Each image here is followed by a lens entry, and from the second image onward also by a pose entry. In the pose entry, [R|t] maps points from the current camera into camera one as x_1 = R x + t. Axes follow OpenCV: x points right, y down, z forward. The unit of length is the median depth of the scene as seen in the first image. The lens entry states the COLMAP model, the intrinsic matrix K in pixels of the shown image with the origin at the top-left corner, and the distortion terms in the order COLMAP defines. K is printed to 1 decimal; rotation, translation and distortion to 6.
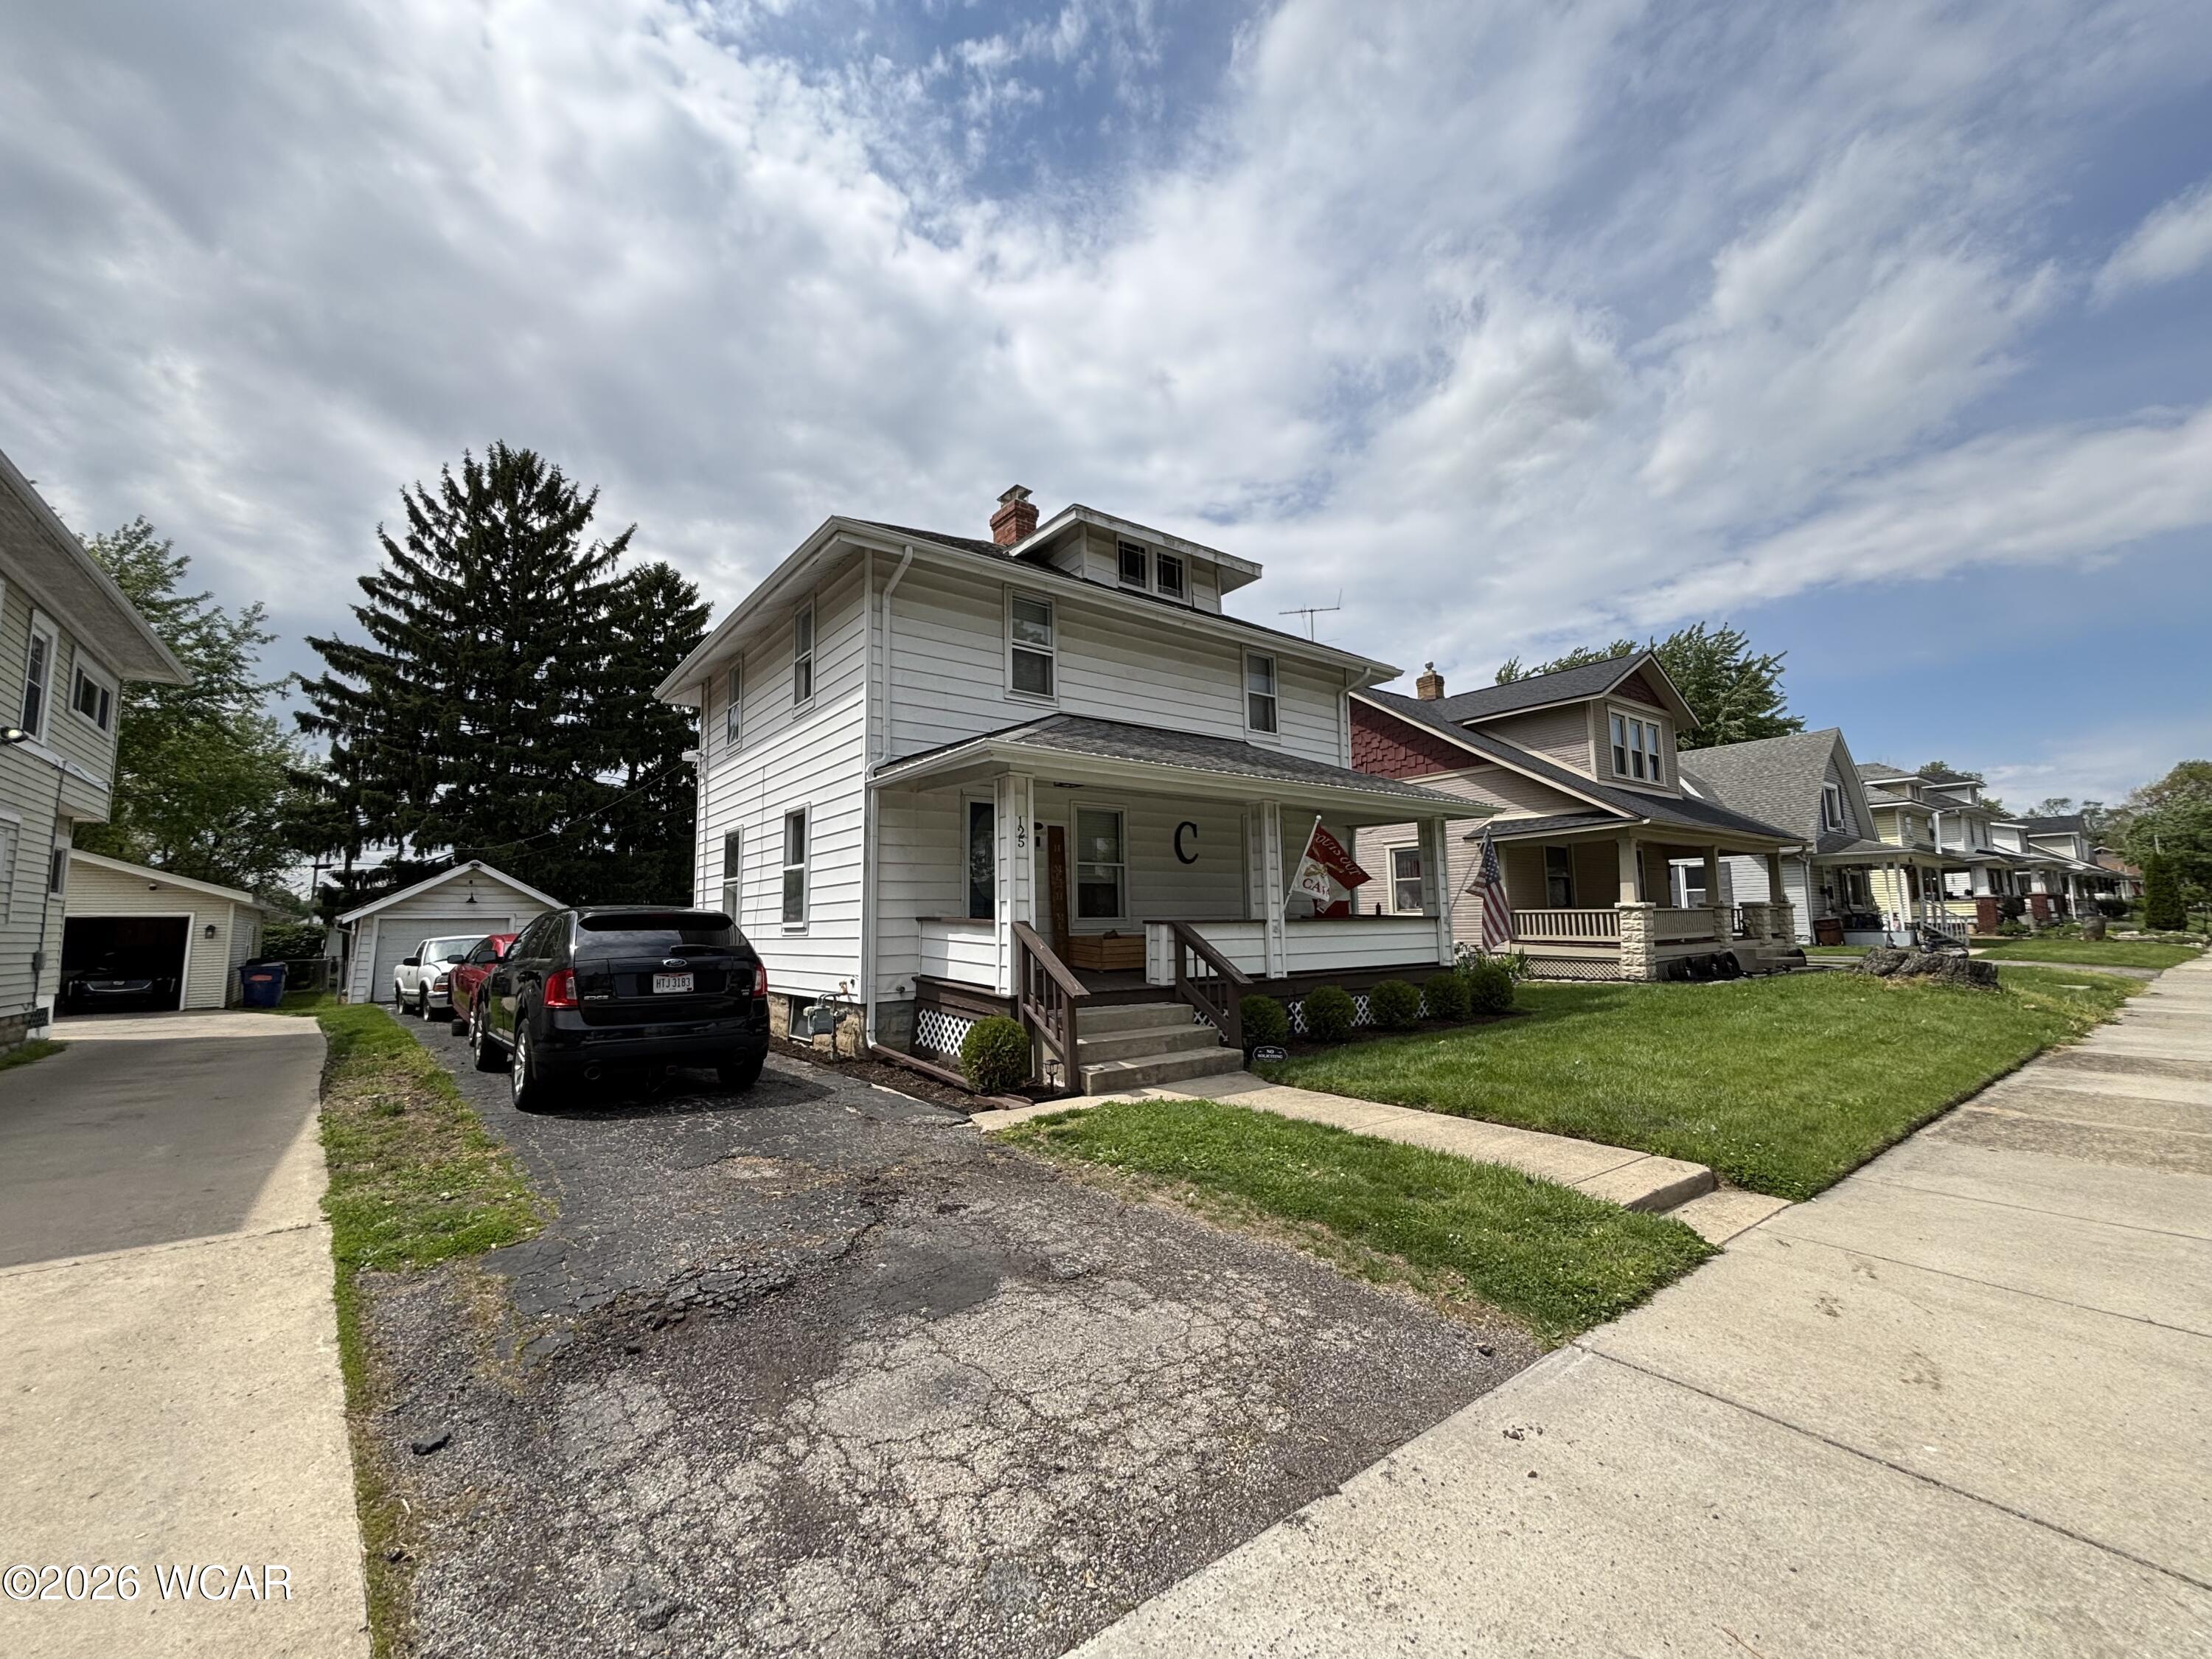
lens RADIAL K [[895.9, 0, 1115.3], [0, 895.9, 847.4], [0, 0, 1]] dist [0.001567, -0.000096]
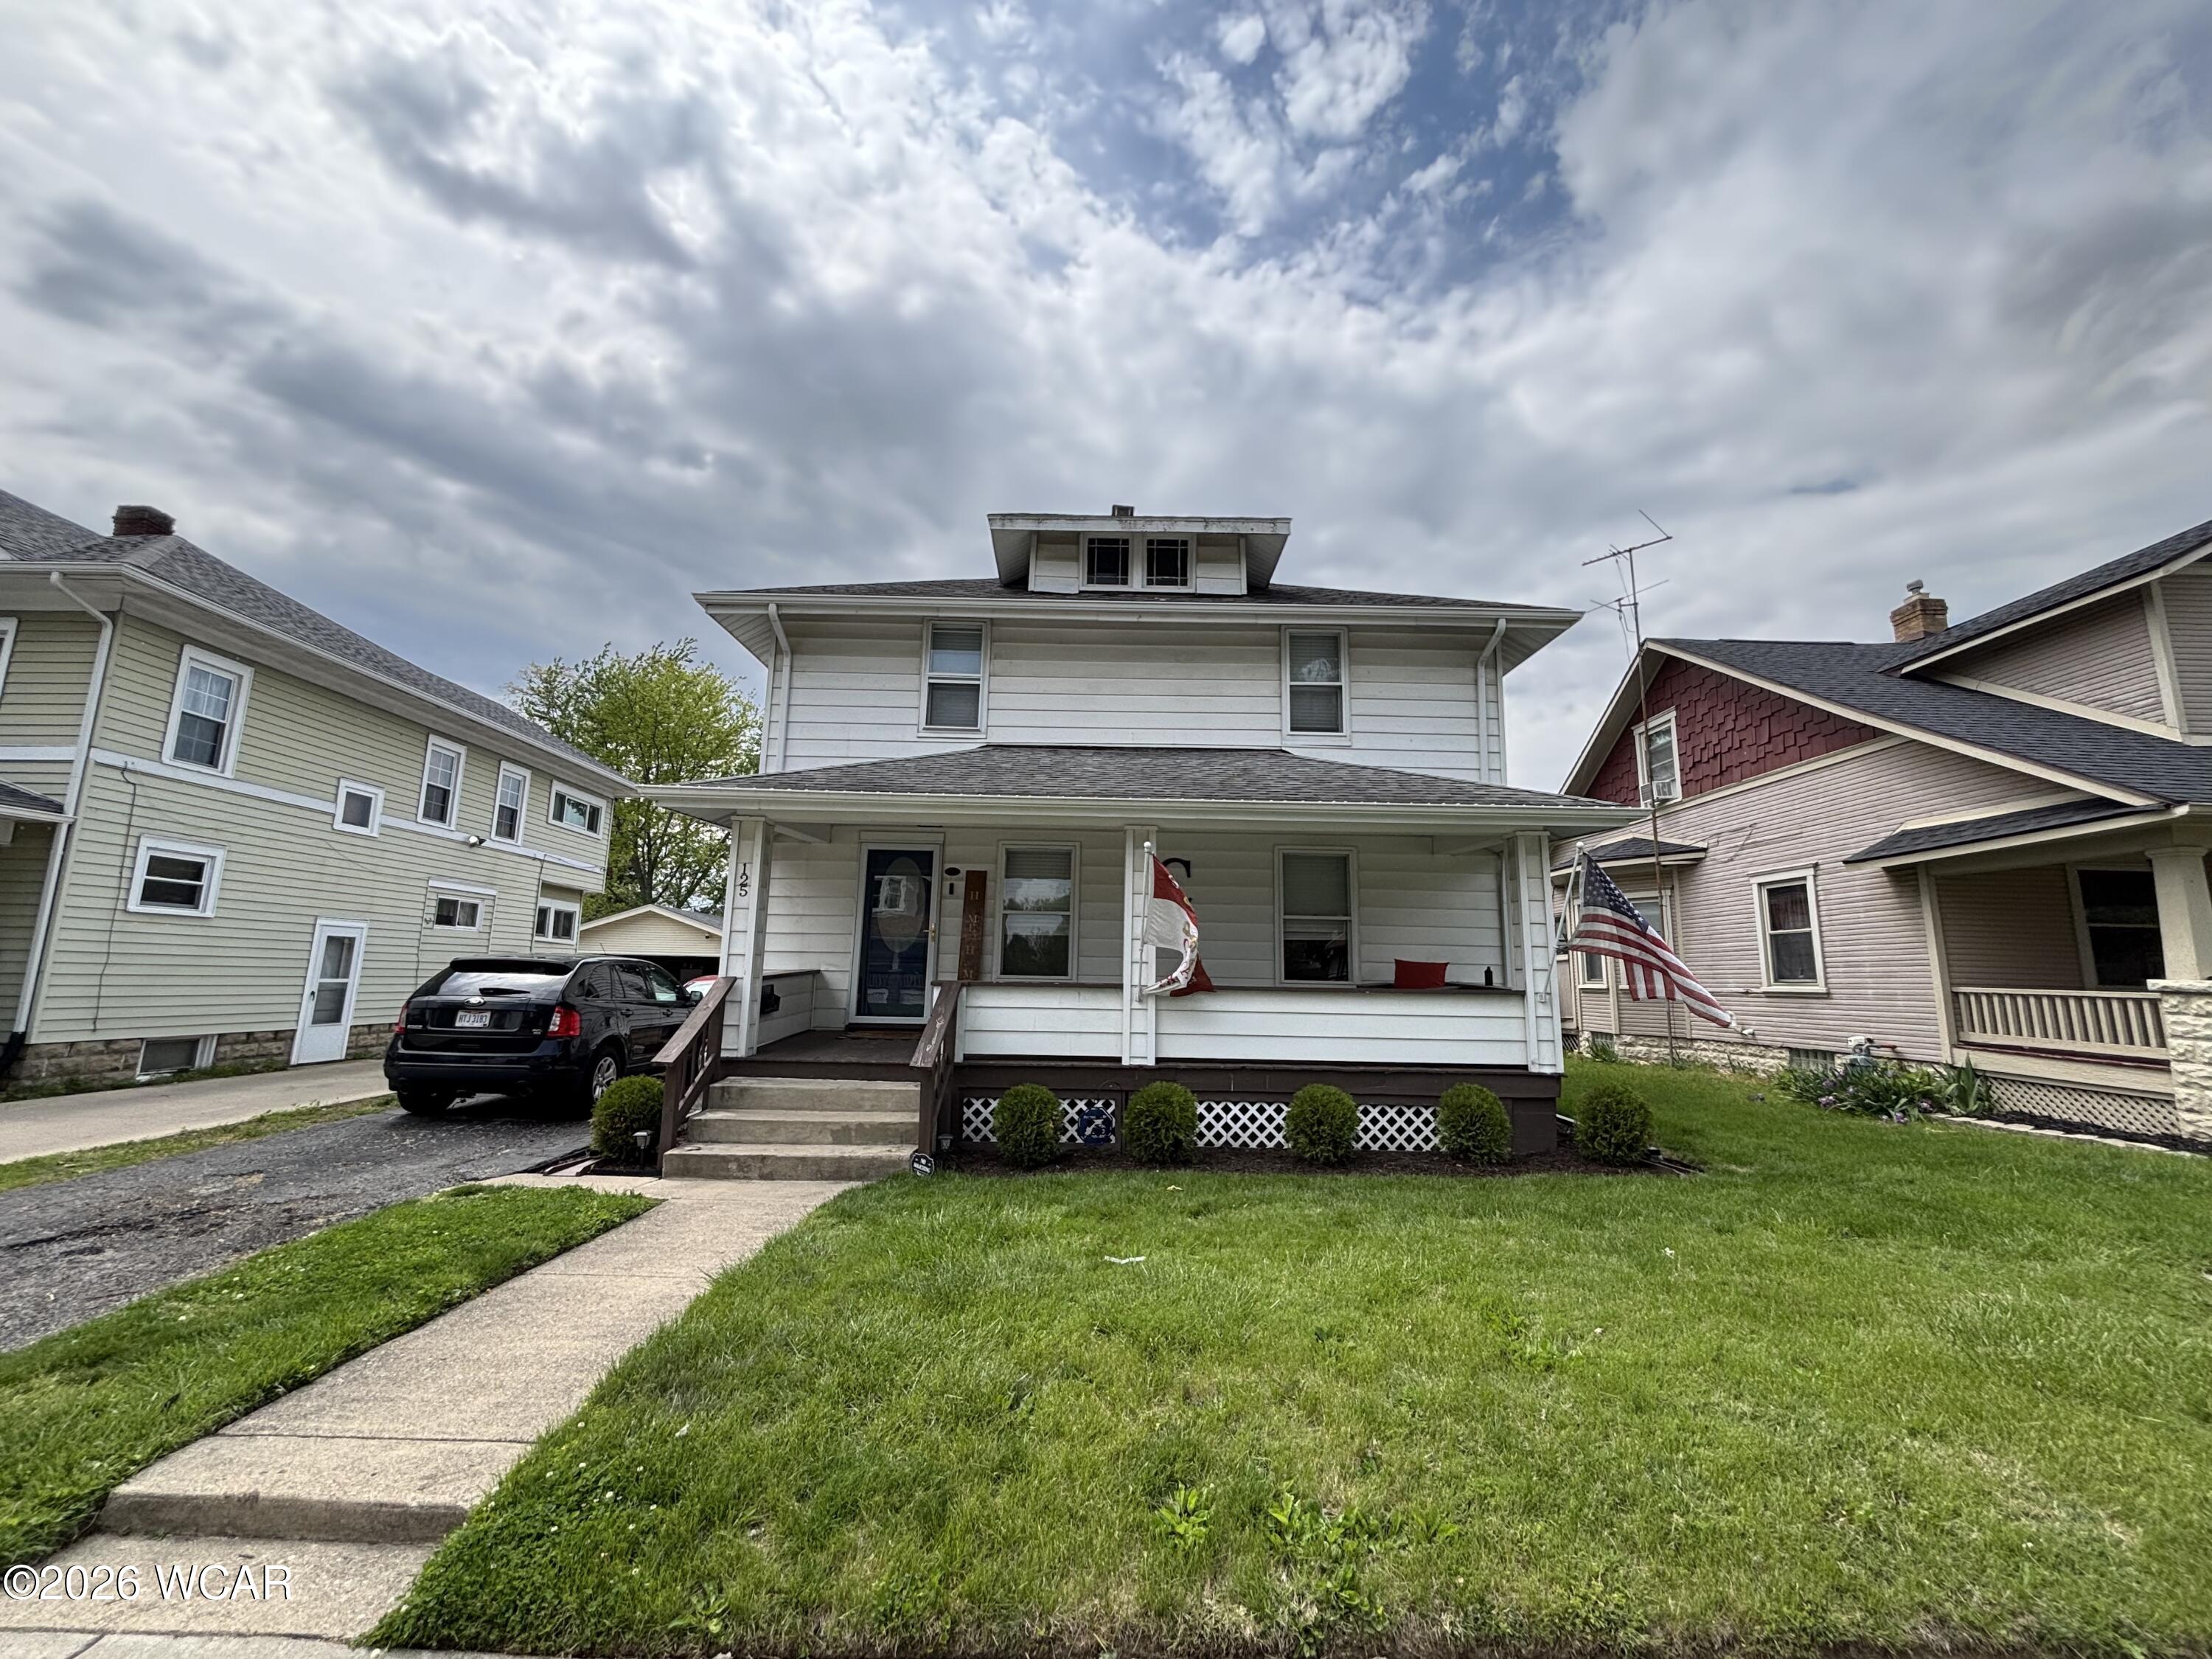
lens RADIAL K [[895.9, 0, 1091.4], [0, 895.9, 838.8], [0, 0, 1]] dist [0.001567, -0.000096]
pose [[0.795347, -0.060251, -0.603152, 0.473781], [0.020924, 0.997184, -0.072021, 0.009518], [0.605793, 0.044661, 0.794368, 0.299507]]
